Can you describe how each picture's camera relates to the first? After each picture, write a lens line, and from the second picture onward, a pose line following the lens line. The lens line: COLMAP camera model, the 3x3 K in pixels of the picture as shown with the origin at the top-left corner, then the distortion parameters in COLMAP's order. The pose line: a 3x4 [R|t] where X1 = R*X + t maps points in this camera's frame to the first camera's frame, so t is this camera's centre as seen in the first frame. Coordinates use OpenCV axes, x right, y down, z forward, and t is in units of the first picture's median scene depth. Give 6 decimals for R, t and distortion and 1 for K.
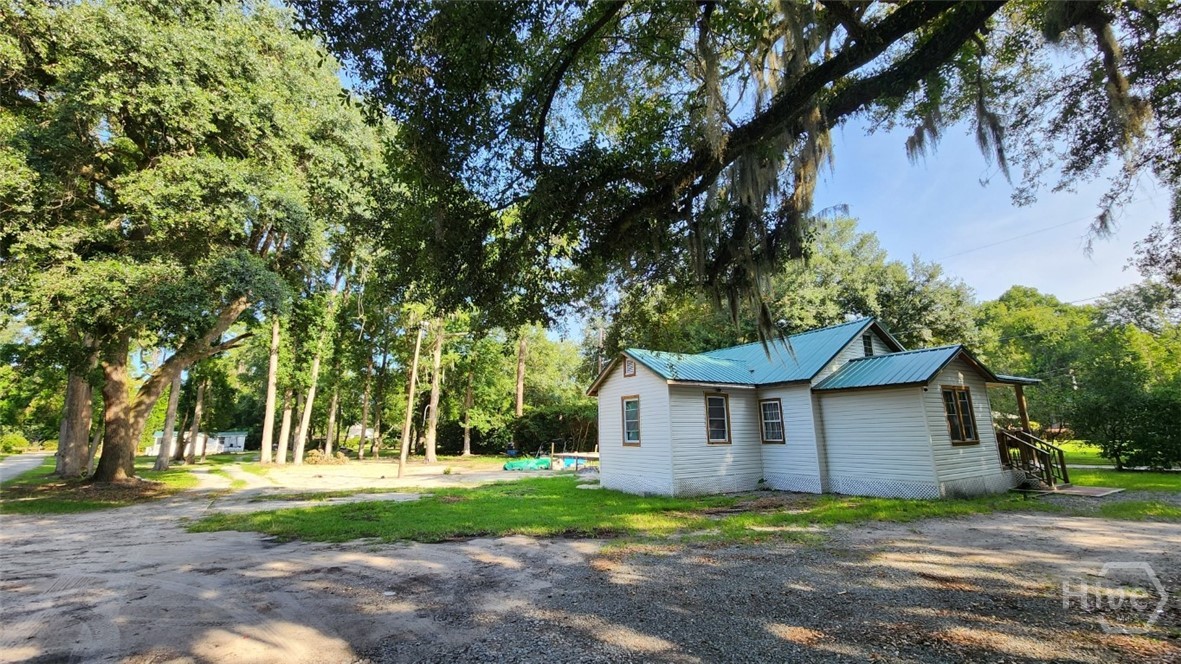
lens RADIAL K [[474.8, 0, 591.1], [0, 474.8, 325.8], [0, 0, 1]] dist [-0.000223, 0.000234]
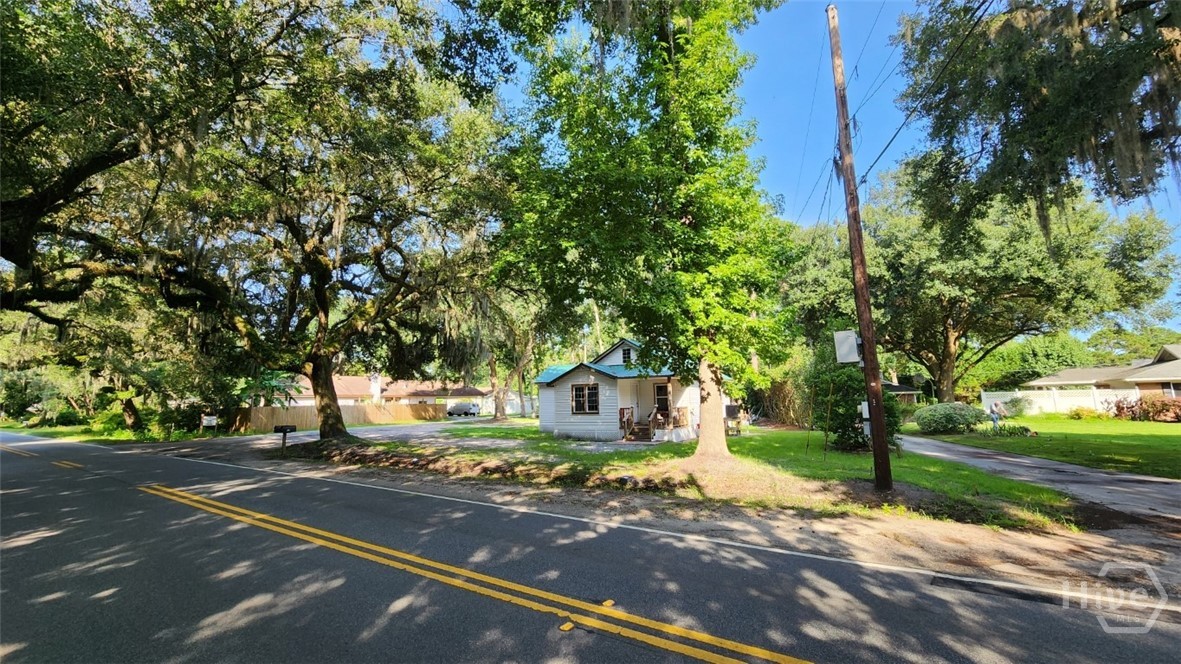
lens RADIAL K [[474.8, 0, 591.1], [0, 474.8, 325.8], [0, 0, 1]] dist [-0.000223, 0.000234]
pose [[0.519605, -0.123479, -0.845437, 0.876531], [0.195883, 0.980362, -0.022795, -0.019404], [0.831649, -0.153762, 0.533589, 0.011059]]
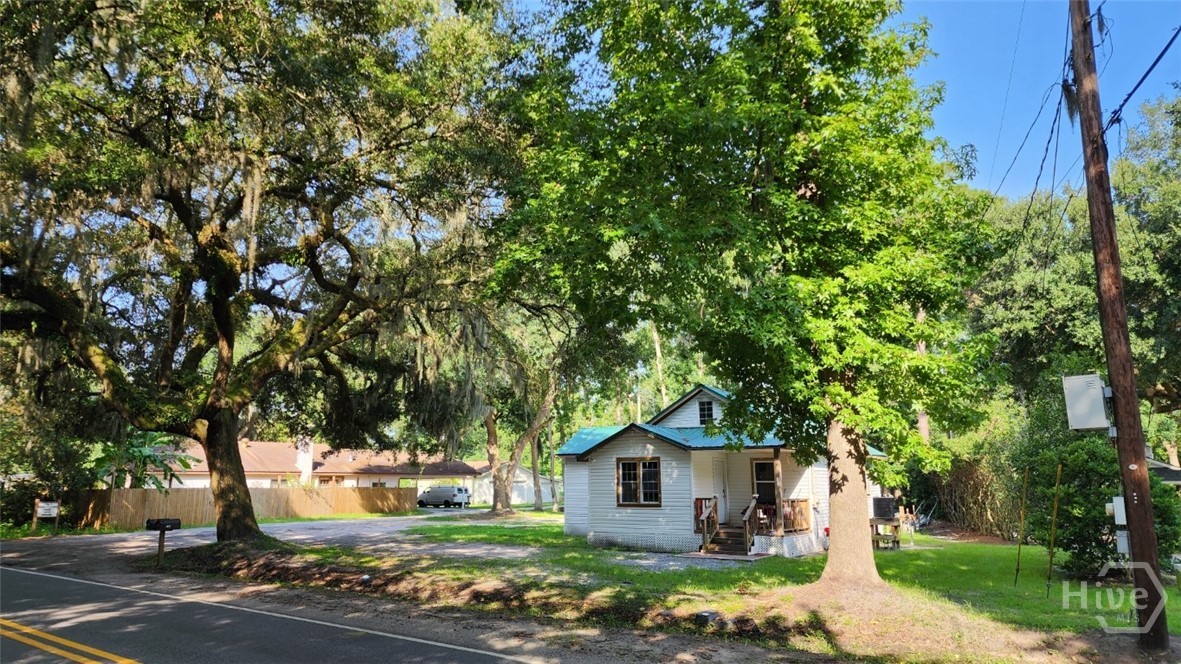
lens RADIAL K [[783.0, 0, 587.2], [0, 783.0, 341.0], [0, 0, 1]] dist [0.071980, -0.089319]
pose [[0.450916, -0.145190, -0.880678, 0.893911], [0.188122, 0.979976, -0.065240, -0.019665], [0.872516, -0.136258, 0.469201, 0.001900]]
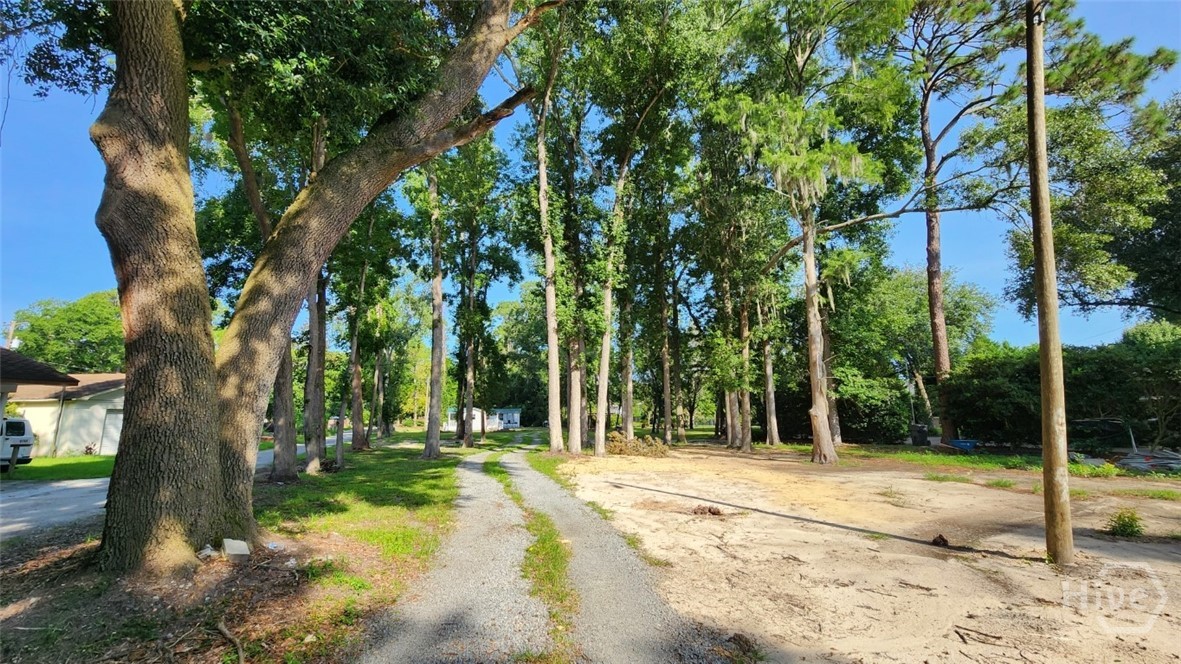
lens RADIAL K [[485.9, 0, 590.1], [0, 485.9, 323.1], [0, 0, 1]] dist [0.012211, 0.000769]
pose [[0.890899, -0.077258, -0.447583, -0.318067], [0.095874, 0.995211, 0.019048, 0.101142], [0.443968, -0.059882, 0.894040, 0.417980]]
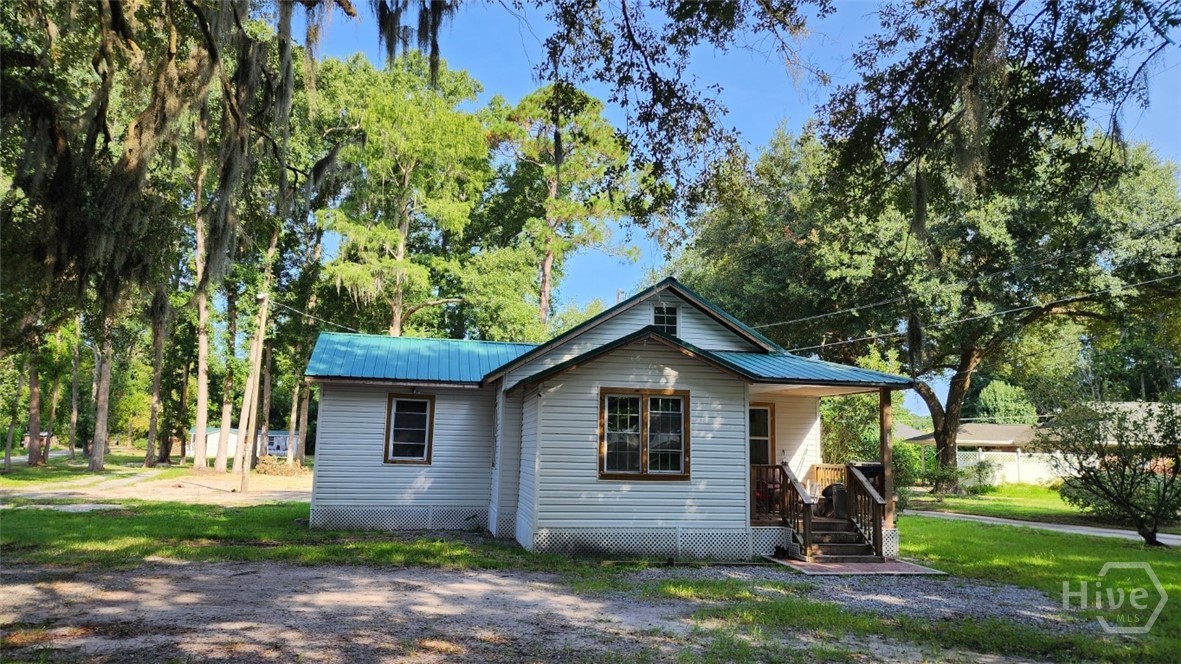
lens RADIAL K [[783.0, 0, 587.2], [0, 783.0, 341.0], [0, 0, 1]] dist [0.071980, -0.089319]
pose [[0.935993, -0.008687, -0.351911, 0.383781], [0.039360, 0.996009, 0.080102, -0.009450], [0.349811, -0.088826, 0.932600, -0.004538]]
